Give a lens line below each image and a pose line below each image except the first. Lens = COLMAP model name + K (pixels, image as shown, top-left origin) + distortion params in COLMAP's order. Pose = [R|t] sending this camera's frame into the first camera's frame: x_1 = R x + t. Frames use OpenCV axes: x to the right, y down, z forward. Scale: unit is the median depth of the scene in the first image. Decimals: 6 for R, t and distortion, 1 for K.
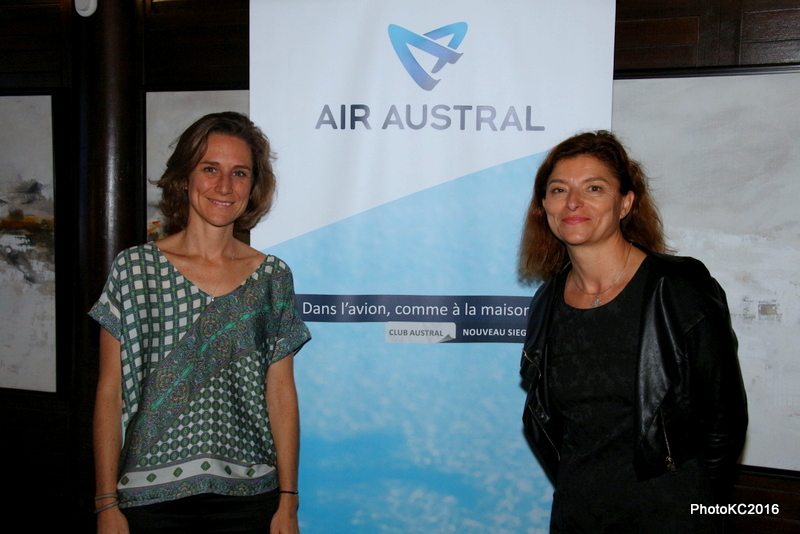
lens RADIAL K [[981.7, 0, 401.5], [0, 981.7, 270.0], [0, 0, 1]] dist [0.040699, 0.000000]
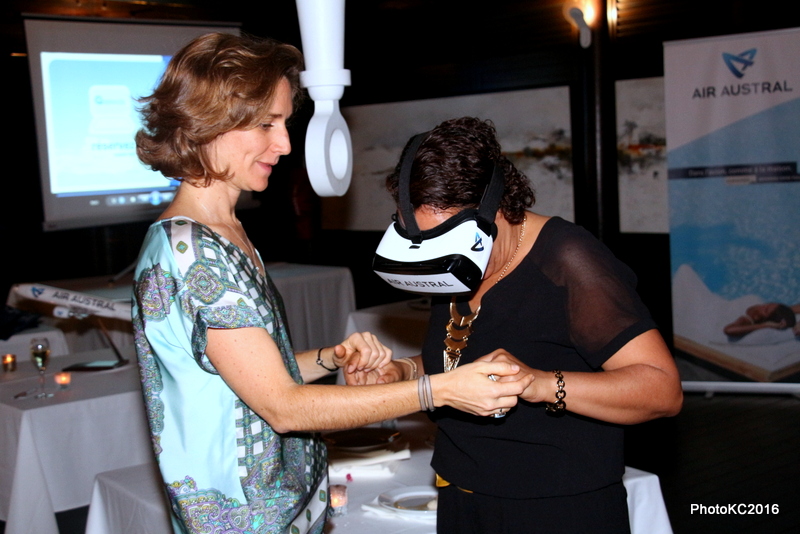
lens RADIAL K [[804.0, 0, 401.4], [0, 804.0, 270.6], [0, 0, 1]] dist [-0.038207, 0.000000]
pose [[0.881346, -0.007584, -0.472411, 0.204197], [0.055395, 0.994634, 0.087380, 0.065207], [0.469213, -0.103181, 0.877036, -1.092196]]
